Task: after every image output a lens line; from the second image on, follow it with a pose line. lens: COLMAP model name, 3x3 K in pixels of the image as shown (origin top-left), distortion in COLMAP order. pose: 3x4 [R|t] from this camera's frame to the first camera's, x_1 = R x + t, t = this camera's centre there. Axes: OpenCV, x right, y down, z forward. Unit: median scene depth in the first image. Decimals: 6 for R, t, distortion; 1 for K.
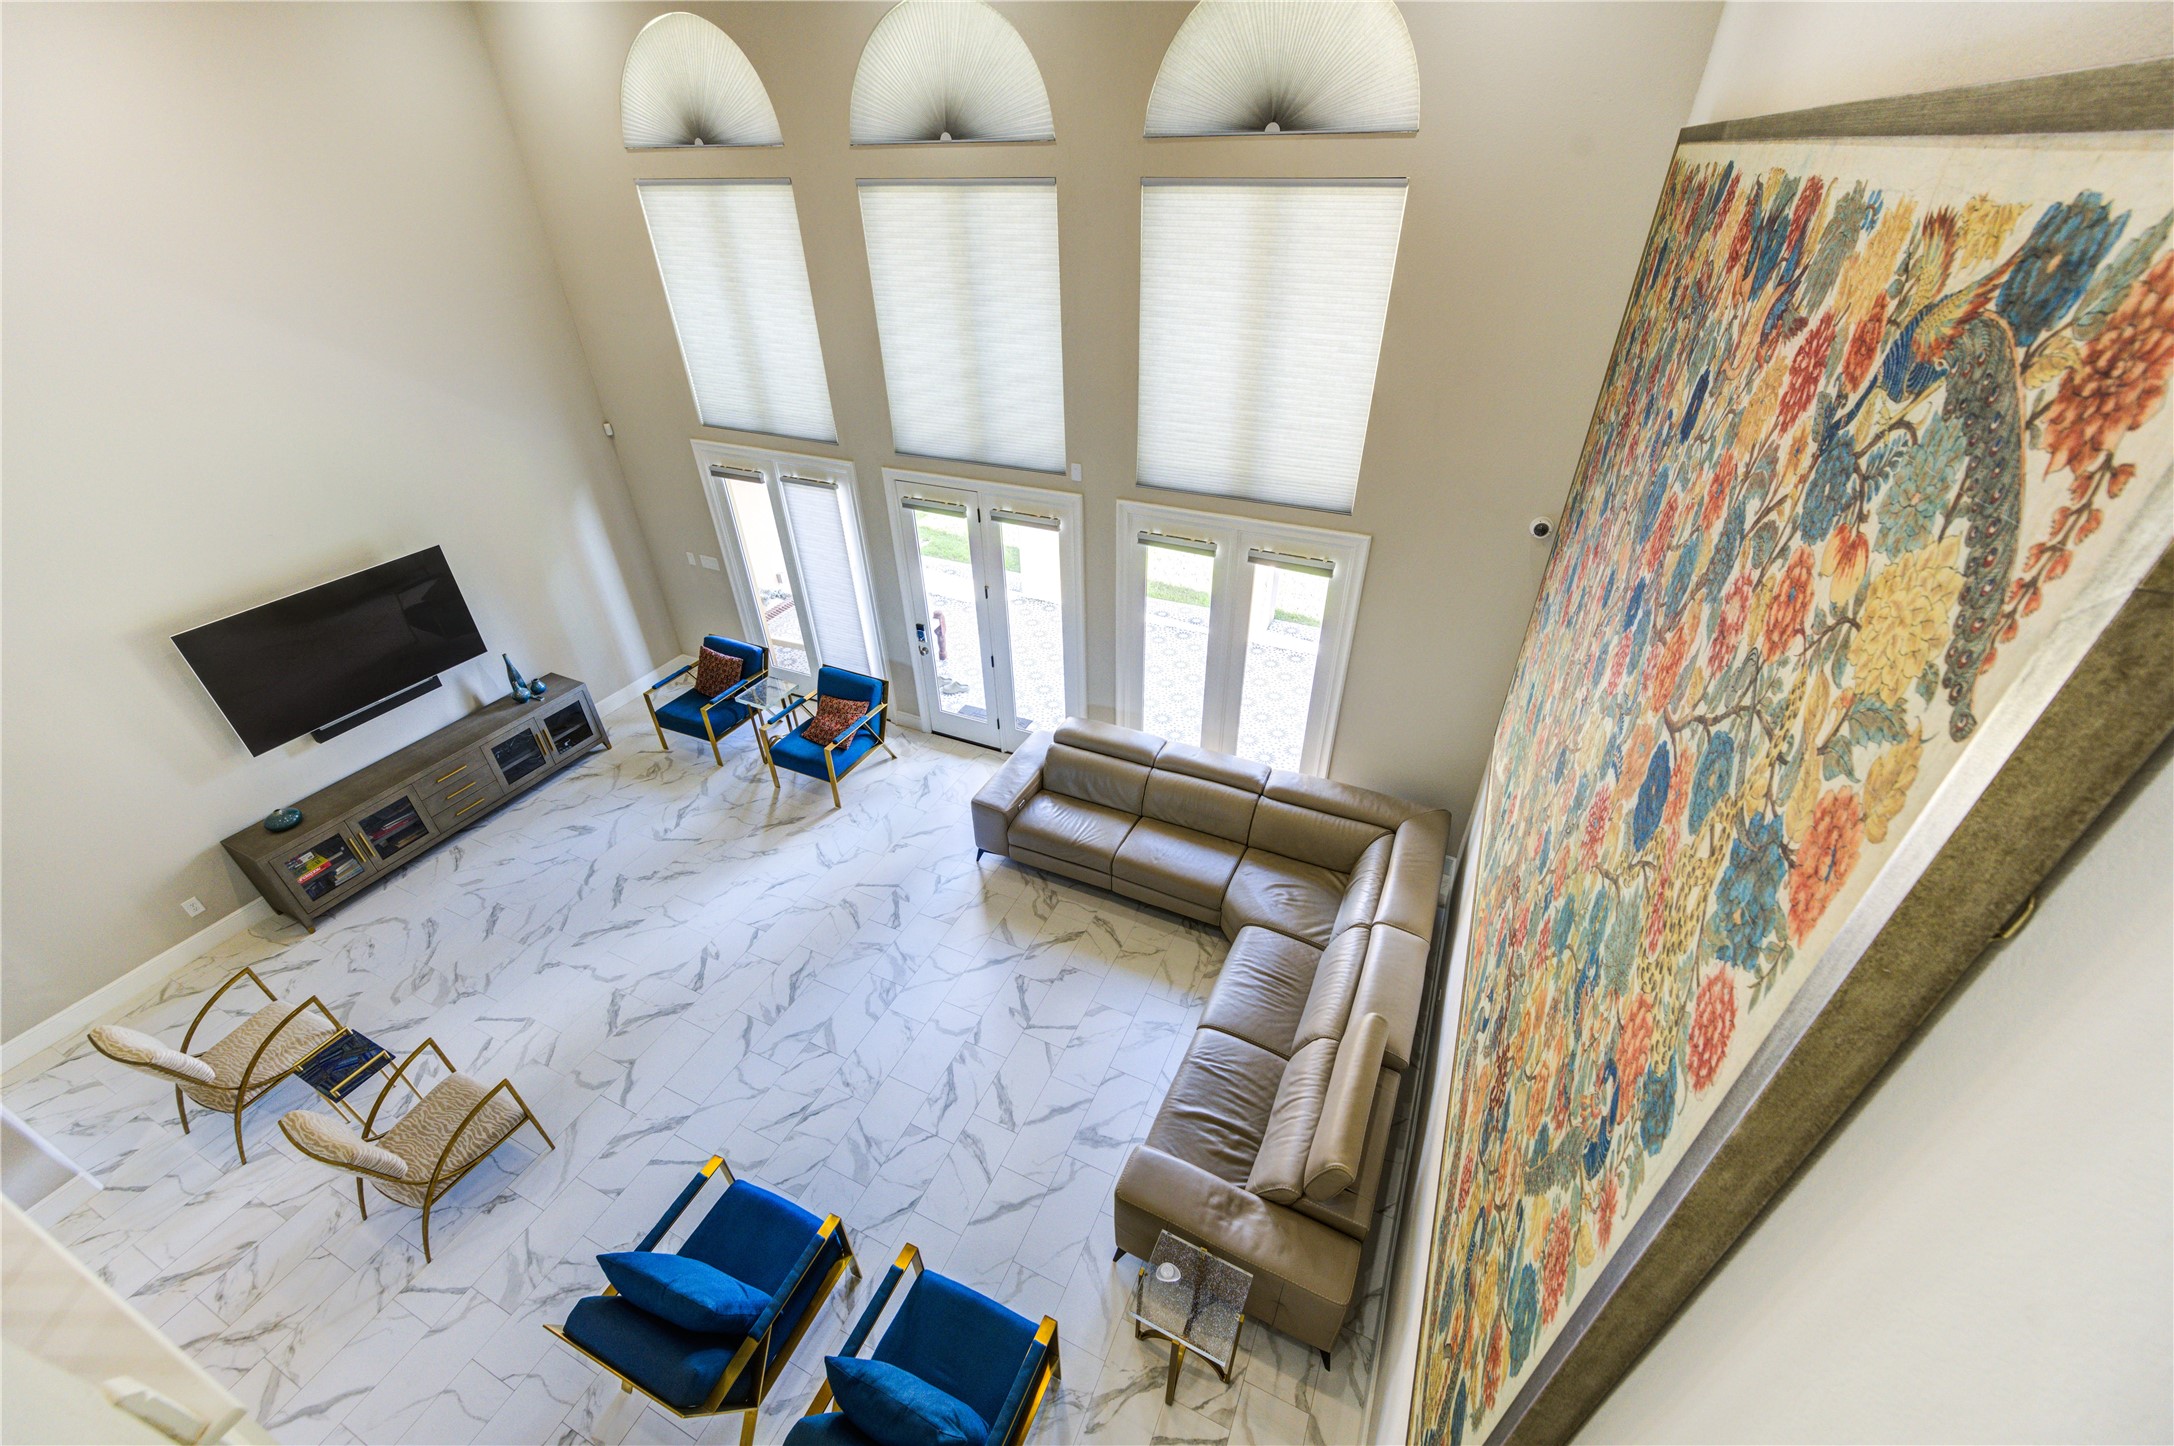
lens RADIAL K [[847.7, 0, 1088.3], [0, 847.7, 729.9], [0, 0, 1]] dist [0.001680, -0.000445]
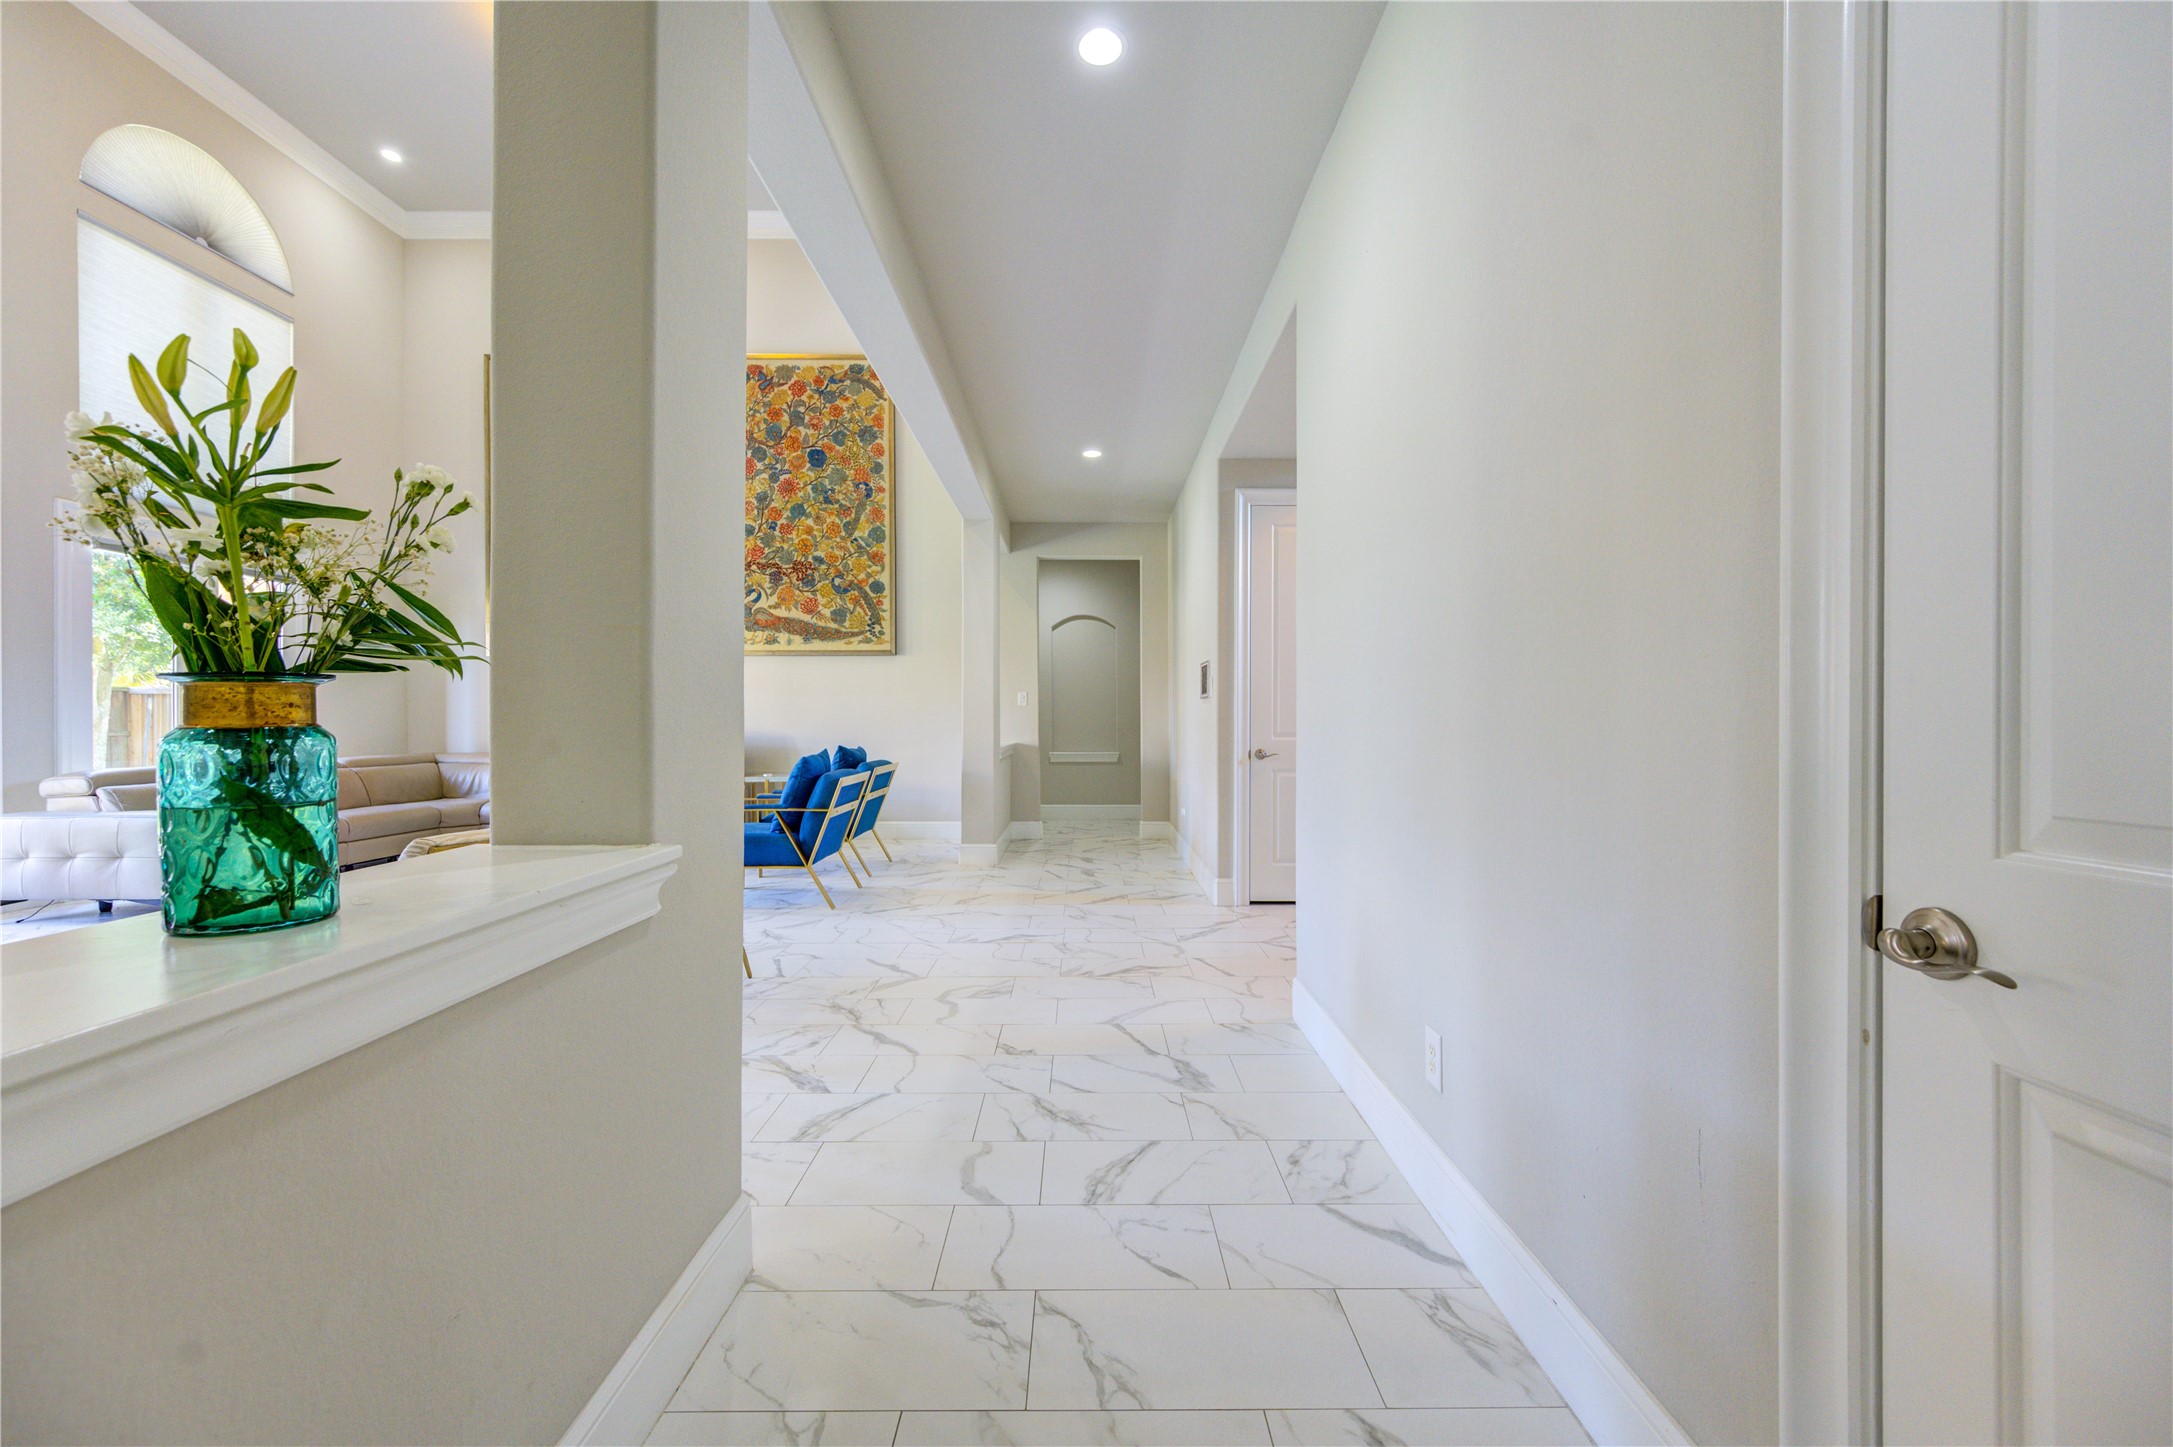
lens RADIAL K [[849.5, 0, 1084.1], [0, 849.5, 725.7], [0, 0, 1]] dist [0.000473, 0.000104]
pose [[-0.431508, 0.017056, 0.901948, -1.185213], [0.518699, 0.822709, 0.232597, 0.263703], [-0.738073, 0.568207, -0.363852, 0.639684]]
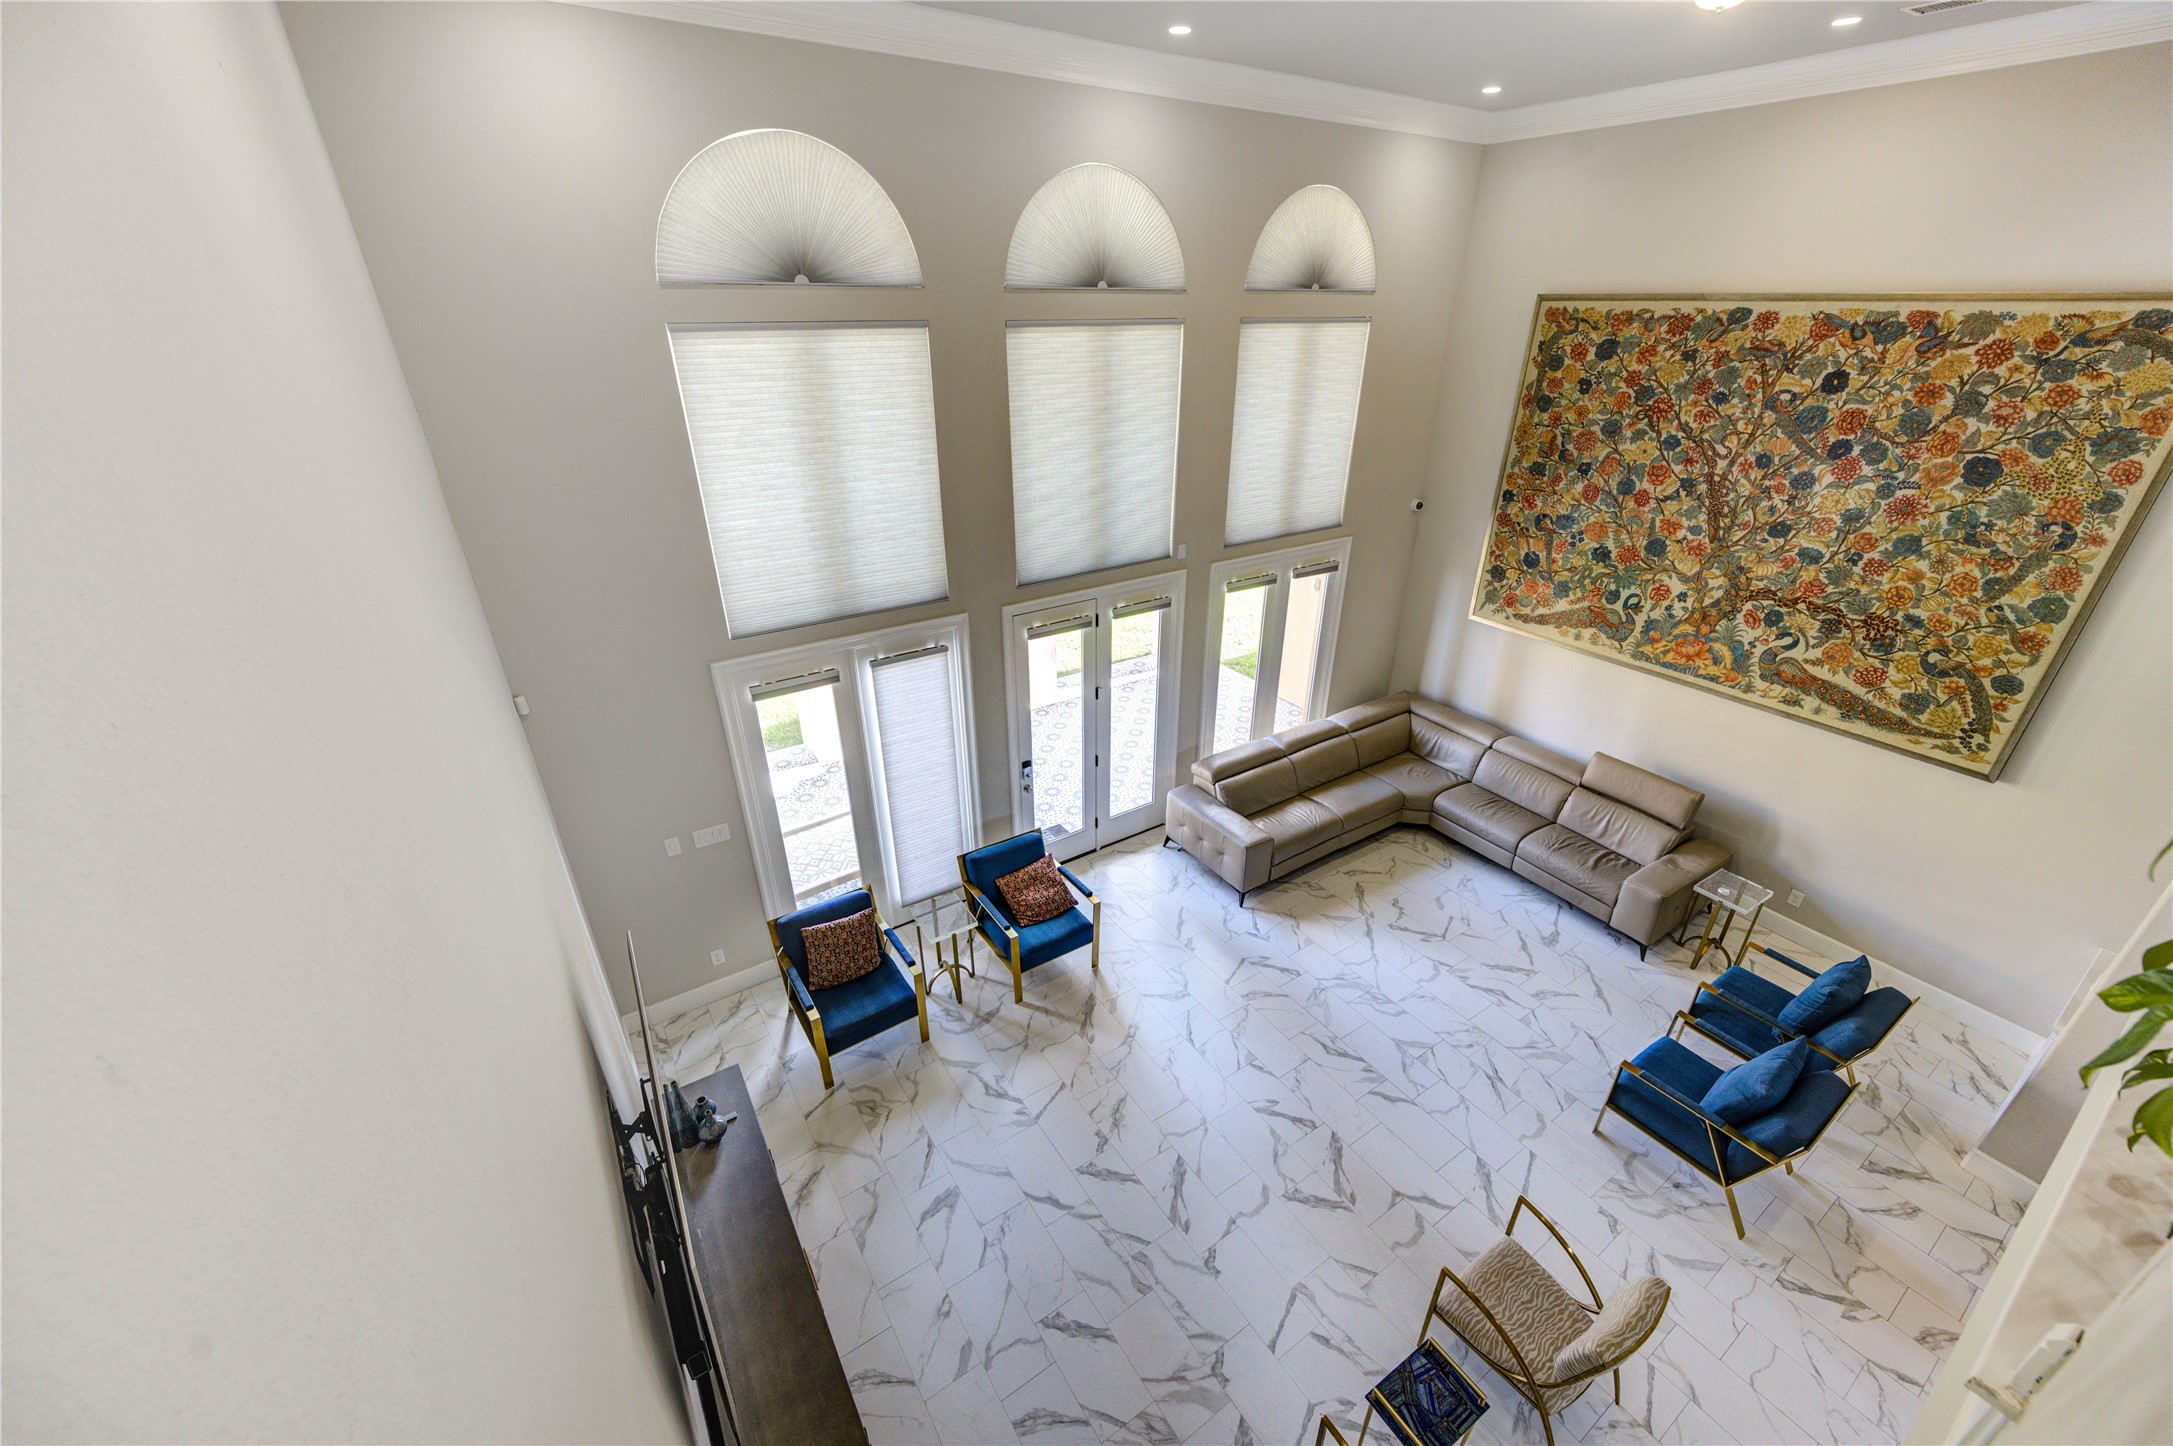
lens RADIAL K [[847.3, 0, 1094.7], [0, 847.3, 727.2], [0, 0, 1]] dist [0.001680, -0.000445]
pose [[0.519902, -0.371880, 0.769030, -1.037154], [0.472218, 0.875321, 0.104037, -0.262399], [-0.711837, 0.309061, 0.630690, 0.408777]]
